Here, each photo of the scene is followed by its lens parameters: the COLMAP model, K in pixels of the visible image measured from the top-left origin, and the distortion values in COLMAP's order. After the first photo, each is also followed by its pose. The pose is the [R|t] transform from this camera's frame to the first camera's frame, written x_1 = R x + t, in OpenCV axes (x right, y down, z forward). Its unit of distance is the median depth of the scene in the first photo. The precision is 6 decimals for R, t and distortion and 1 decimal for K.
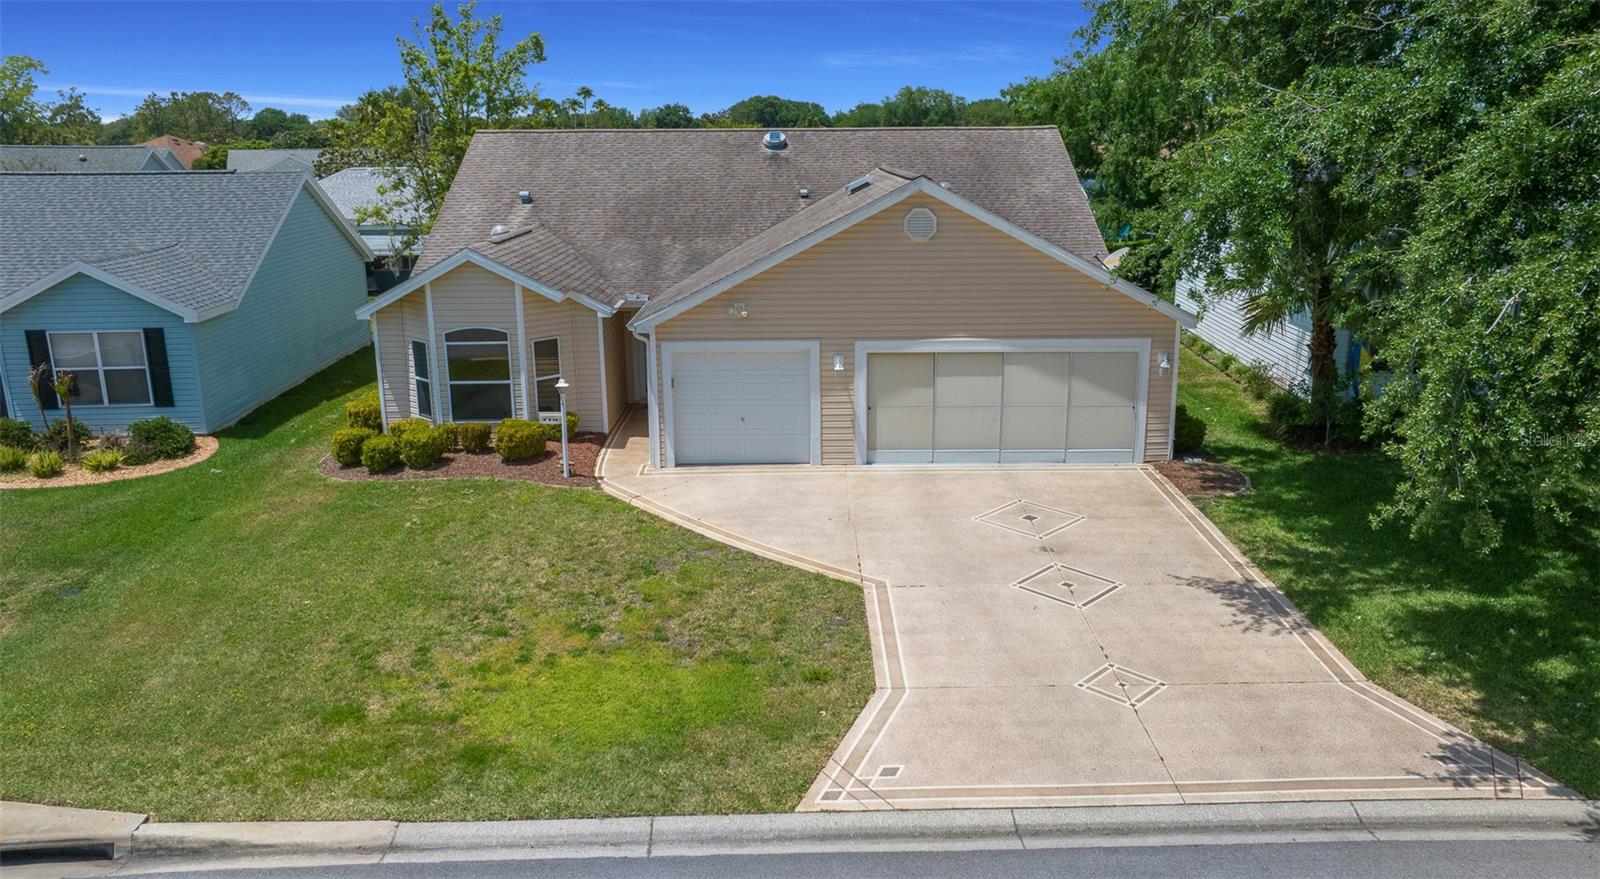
lens RADIAL K [[1130.8, 0, 789.1], [0, 1130.8, 433.9], [0, 0, 1]] dist [-0.024538, 0.010998]
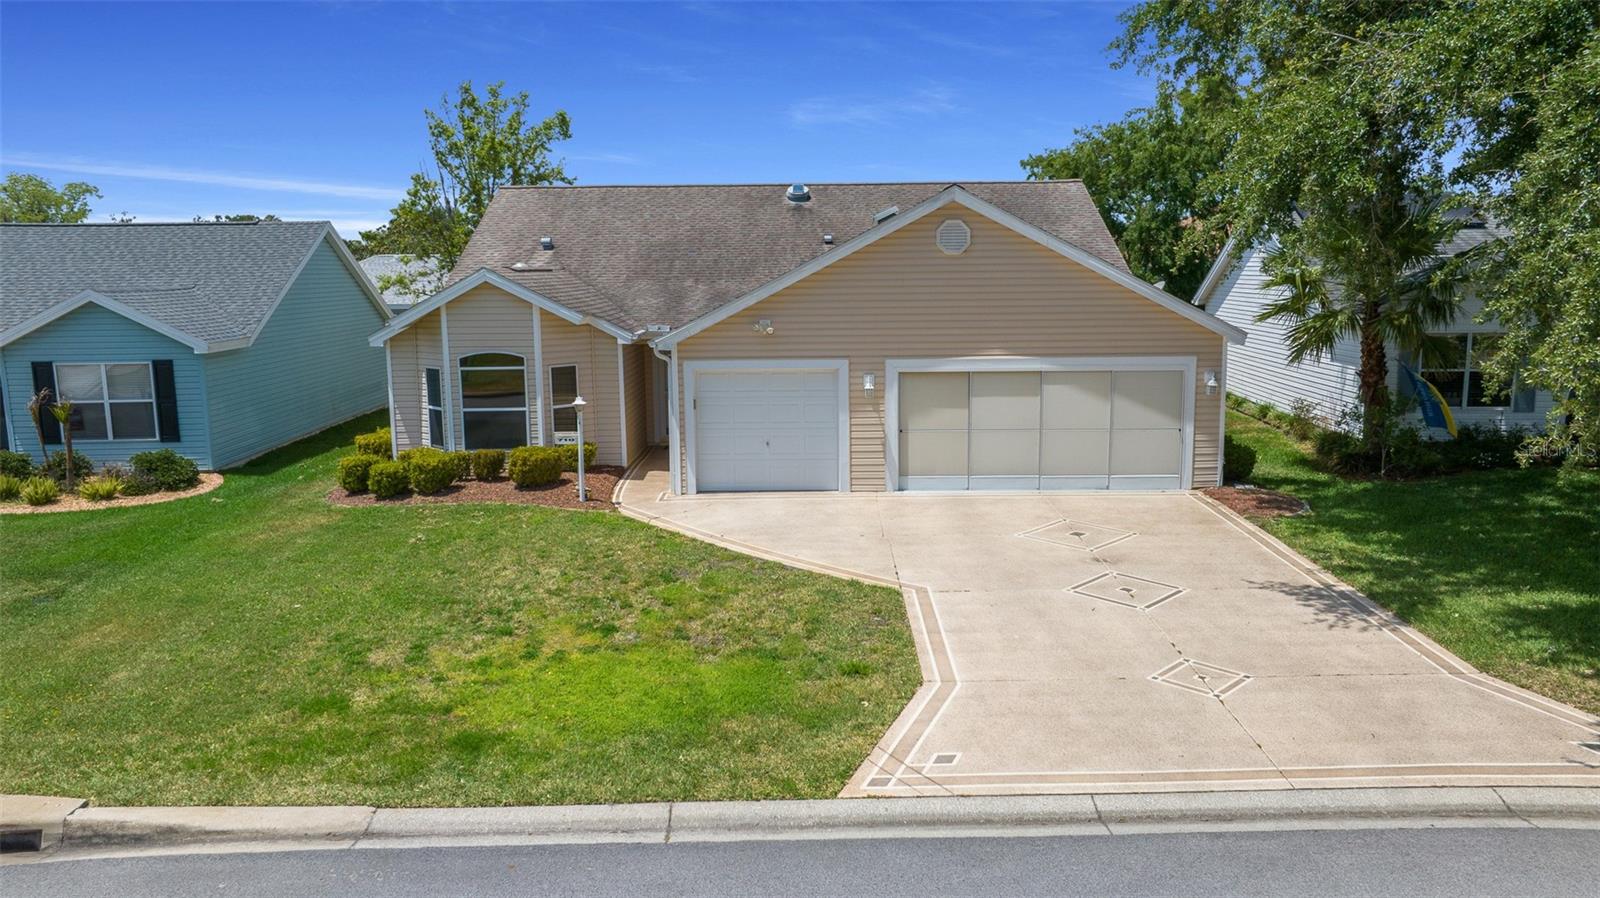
lens RADIAL K [[1113.1, 0, 790.7], [0, 1113.1, 438.4], [0, 0, 1]] dist [-0.041882, 0.044455]
pose [[0.999911, -0.000612, -0.013310, -0.011577], [-0.000641, 0.995582, -0.093893, 0.086627], [0.013308, 0.093893, 0.995493, 0.082863]]
